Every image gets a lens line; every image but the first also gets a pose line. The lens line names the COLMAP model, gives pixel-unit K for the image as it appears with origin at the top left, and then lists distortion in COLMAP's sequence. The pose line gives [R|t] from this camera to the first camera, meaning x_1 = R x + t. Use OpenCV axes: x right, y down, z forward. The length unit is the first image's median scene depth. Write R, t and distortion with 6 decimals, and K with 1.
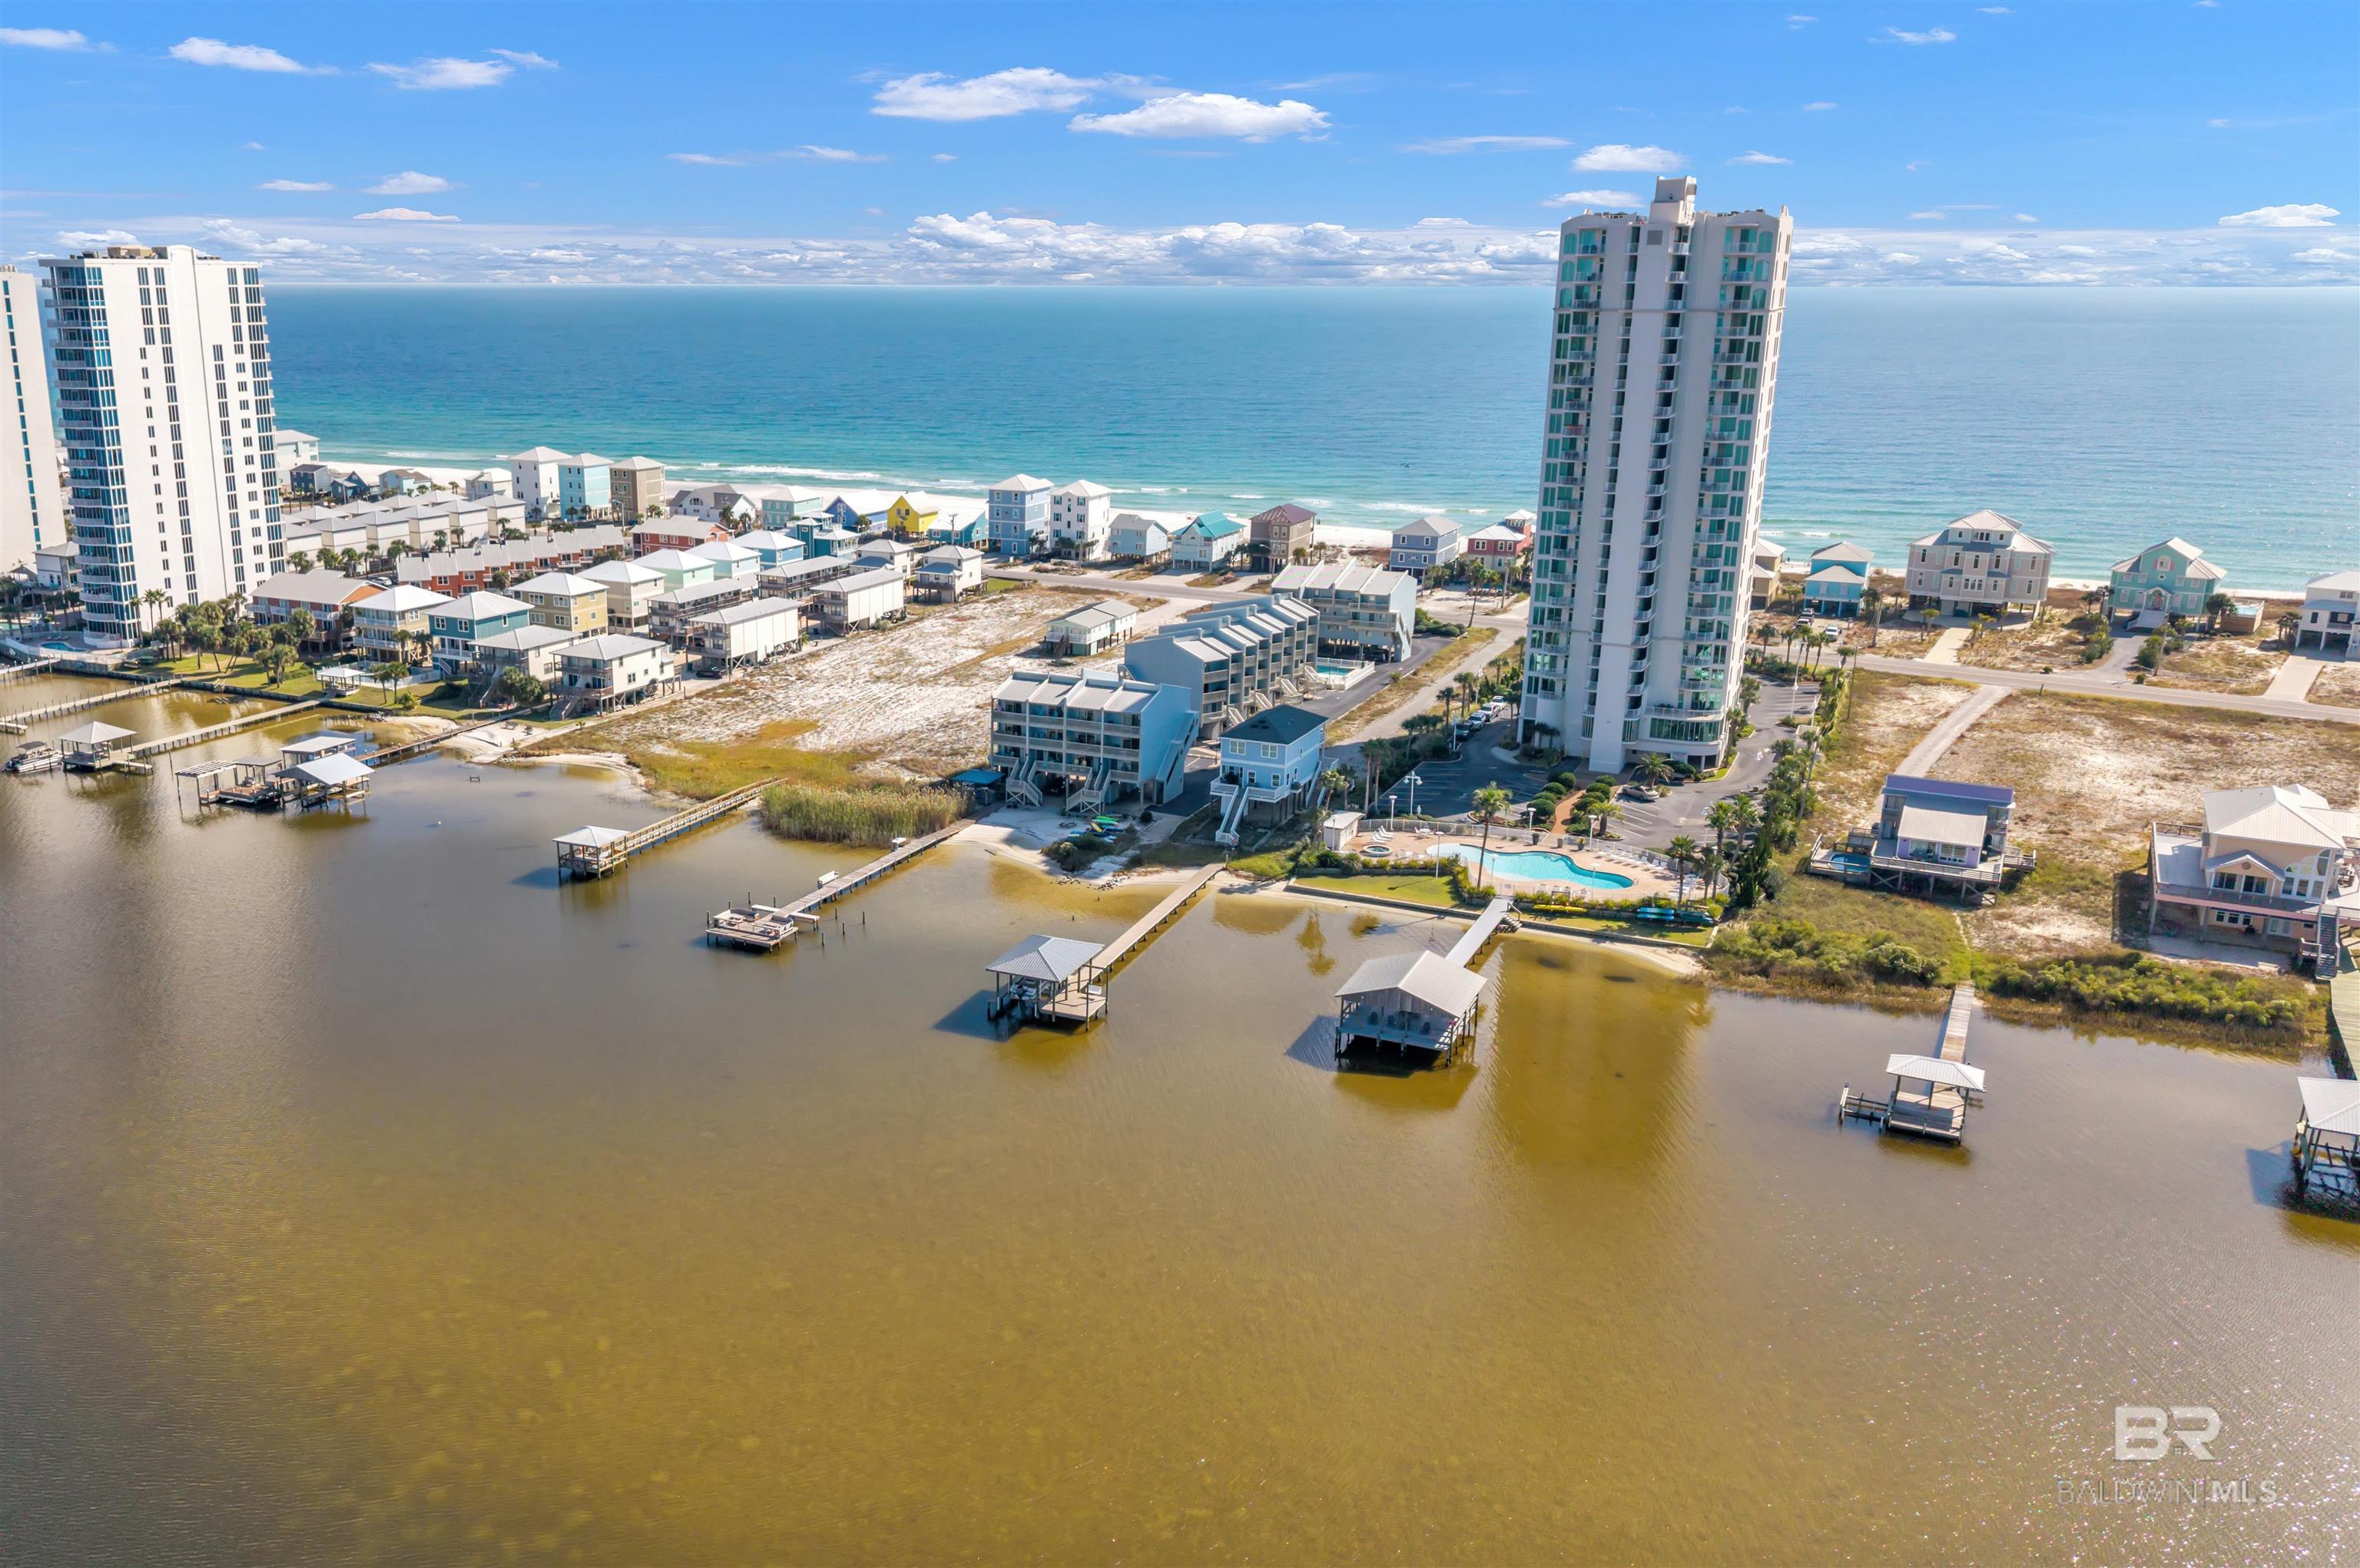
lens RADIAL K [[1887.3, 0, 1147.9], [0, 1887.3, 809.5], [0, 0, 1]] dist [0.059433, -0.096507]
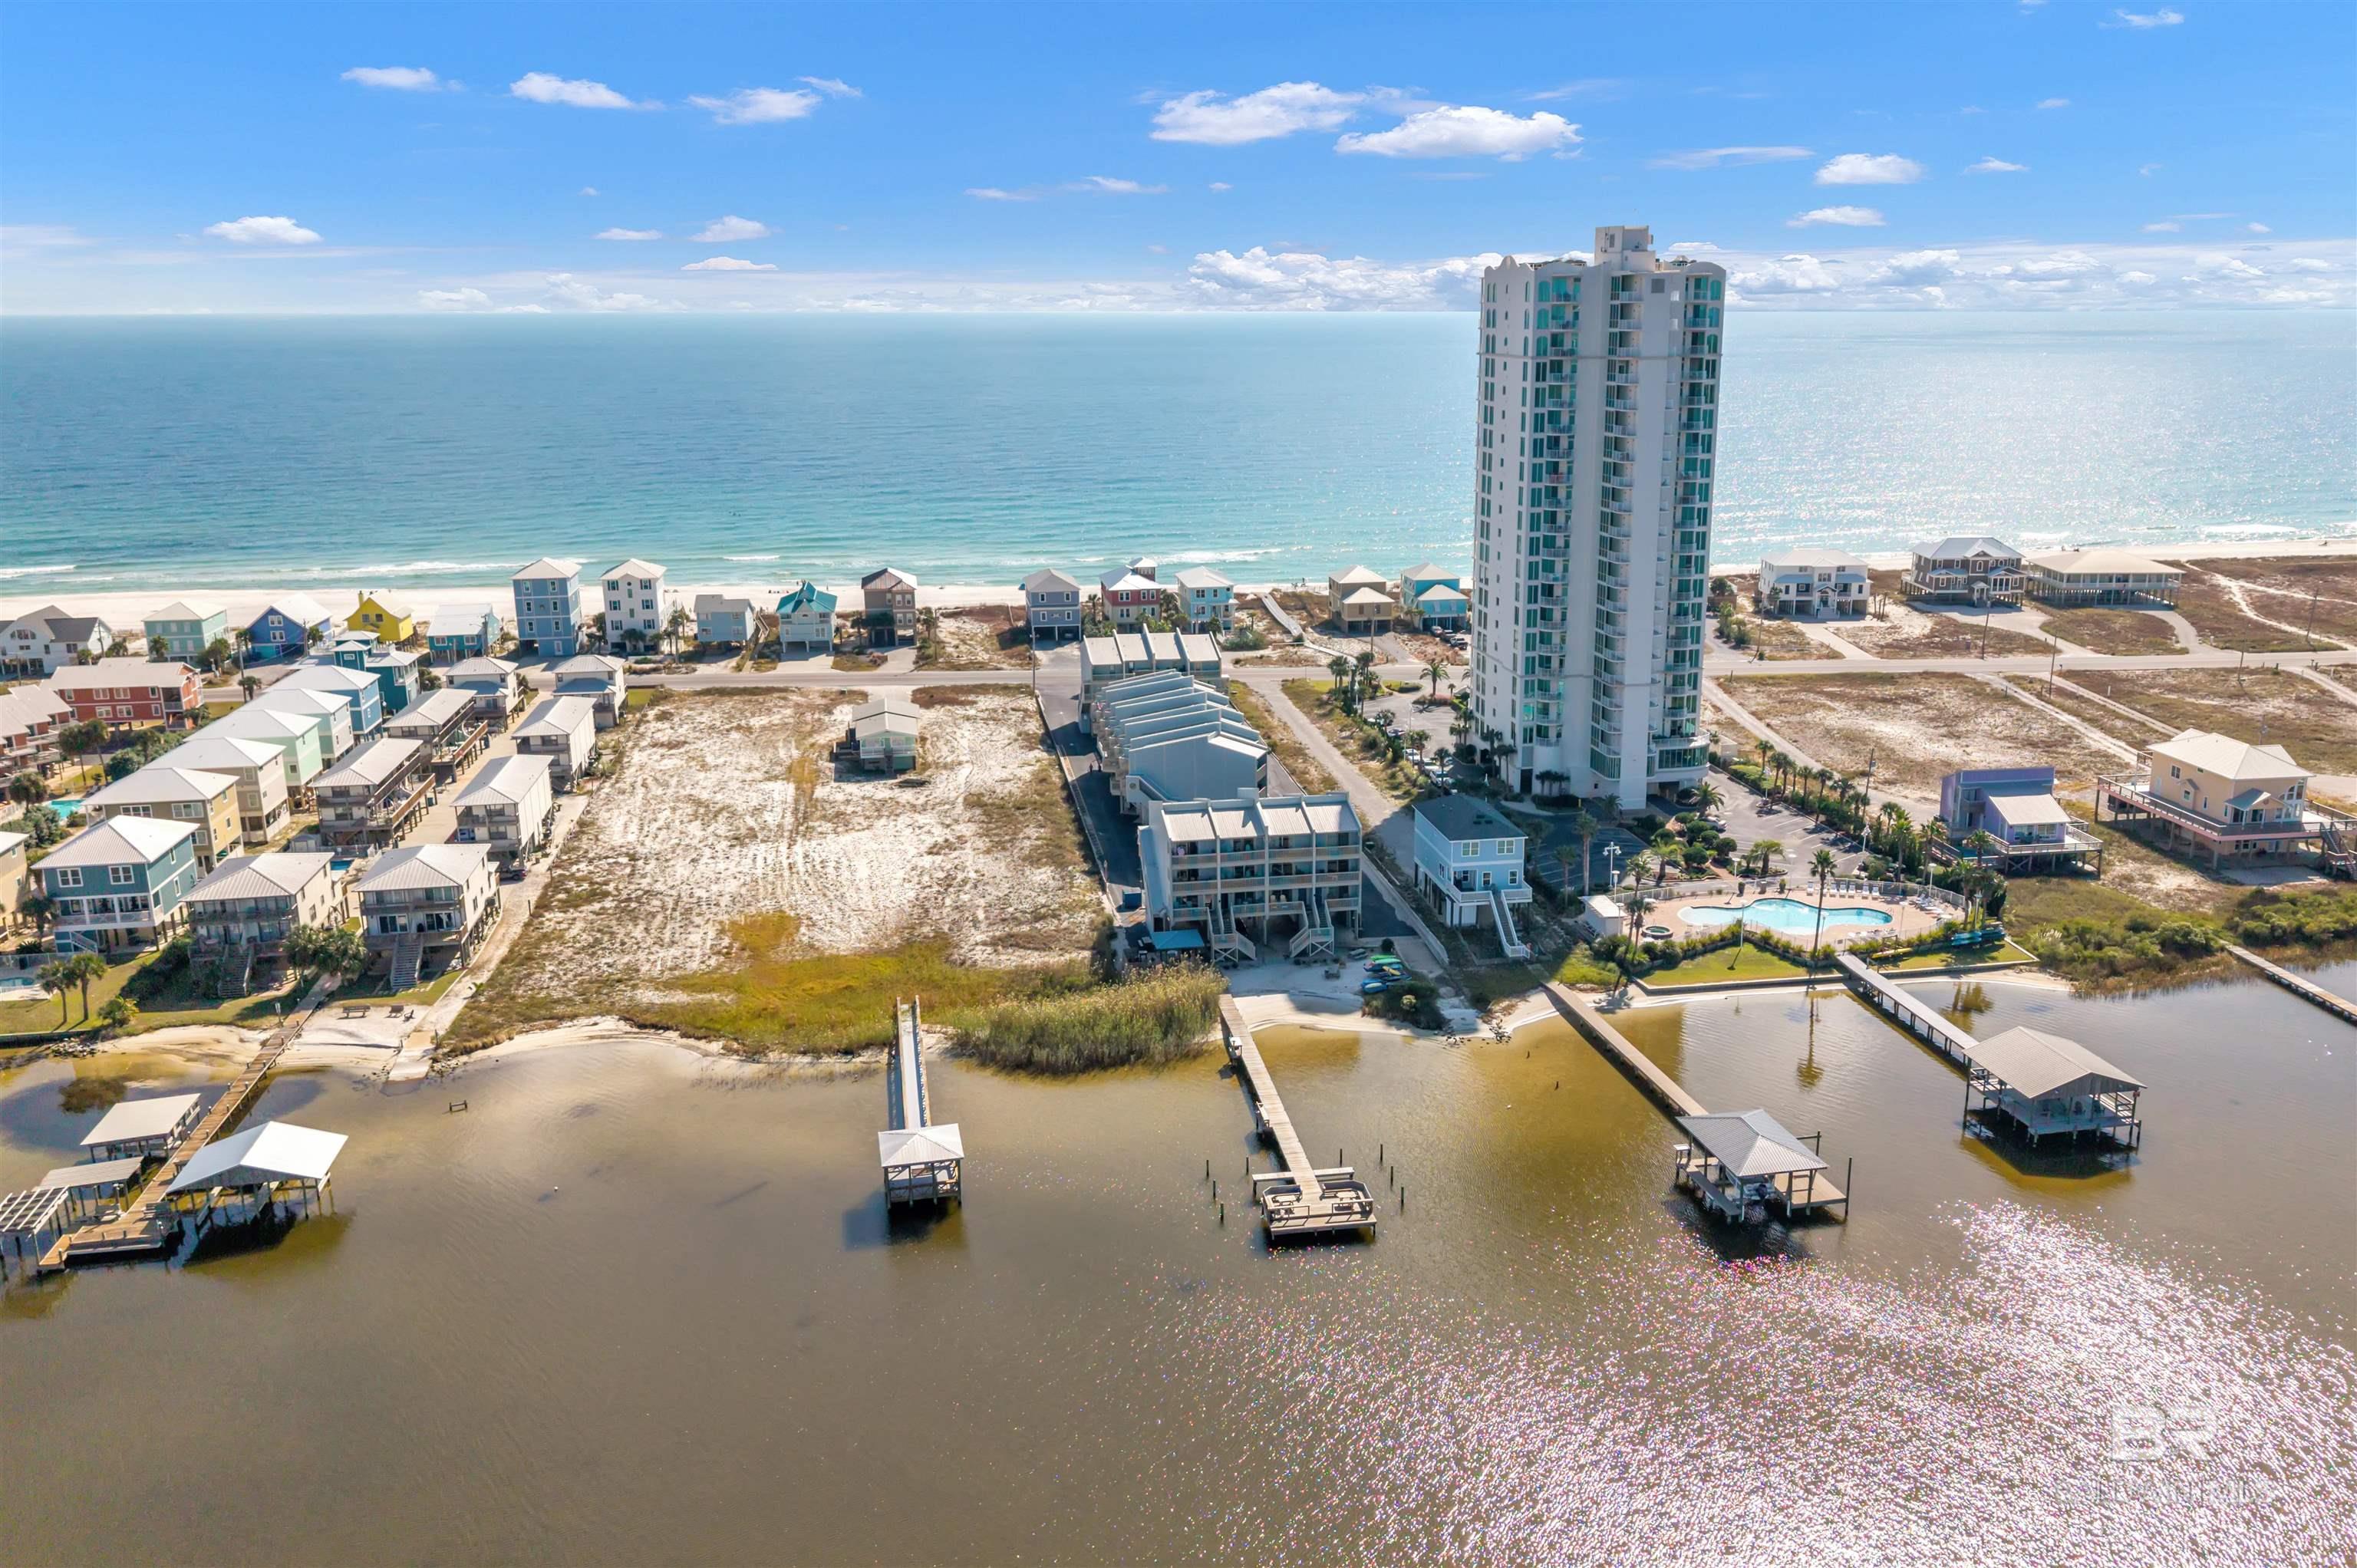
lens RADIAL K [[1786.2, 0, 1262.6], [0, 1786.2, 794.9], [0, 0, 1]] dist [0.155810, -0.278504]
pose [[0.793402, -0.160509, 0.587154, -0.494577], [0.163778, 0.985326, 0.048048, -0.108299], [-0.586251, 0.058041, 0.808048, 0.338356]]
